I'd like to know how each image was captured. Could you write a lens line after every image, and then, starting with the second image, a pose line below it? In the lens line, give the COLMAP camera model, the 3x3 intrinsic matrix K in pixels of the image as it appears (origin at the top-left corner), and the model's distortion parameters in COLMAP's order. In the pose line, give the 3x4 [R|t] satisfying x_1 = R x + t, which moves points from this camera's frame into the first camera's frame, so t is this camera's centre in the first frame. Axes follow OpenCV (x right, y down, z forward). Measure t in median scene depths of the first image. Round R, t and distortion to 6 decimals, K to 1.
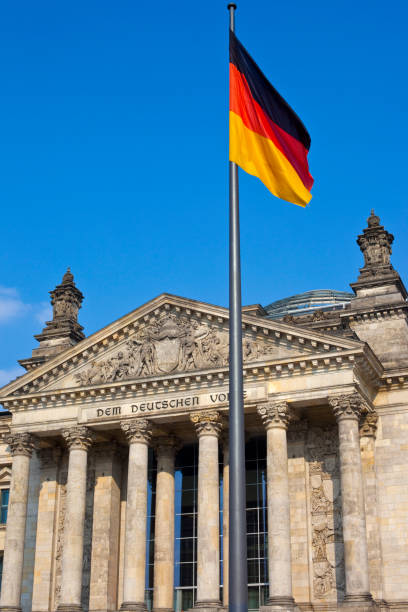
lens RADIAL K [[882.4, 0, 185.6], [0, 882.4, 319.8], [0, 0, 1]] dist [-0.009943, 0.000000]
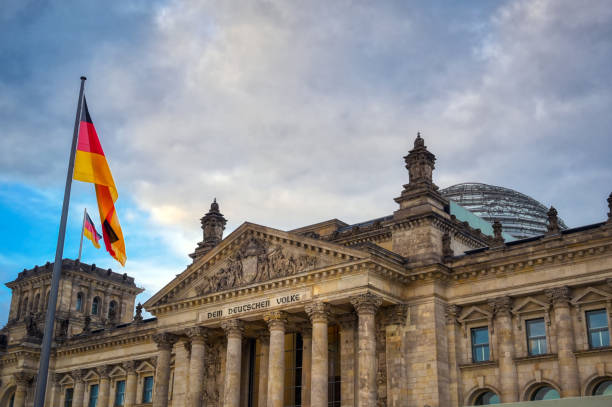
lens RADIAL K [[804.5, 0, 280.9], [0, 804.5, 186.4], [0, 0, 1]] dist [0.001750, 0.000000]
pose [[0.954952, -0.103716, -0.278048, 0.376522], [0.102128, 0.994566, -0.020231, -0.055144], [0.278635, -0.009077, 0.960354, -0.144109]]
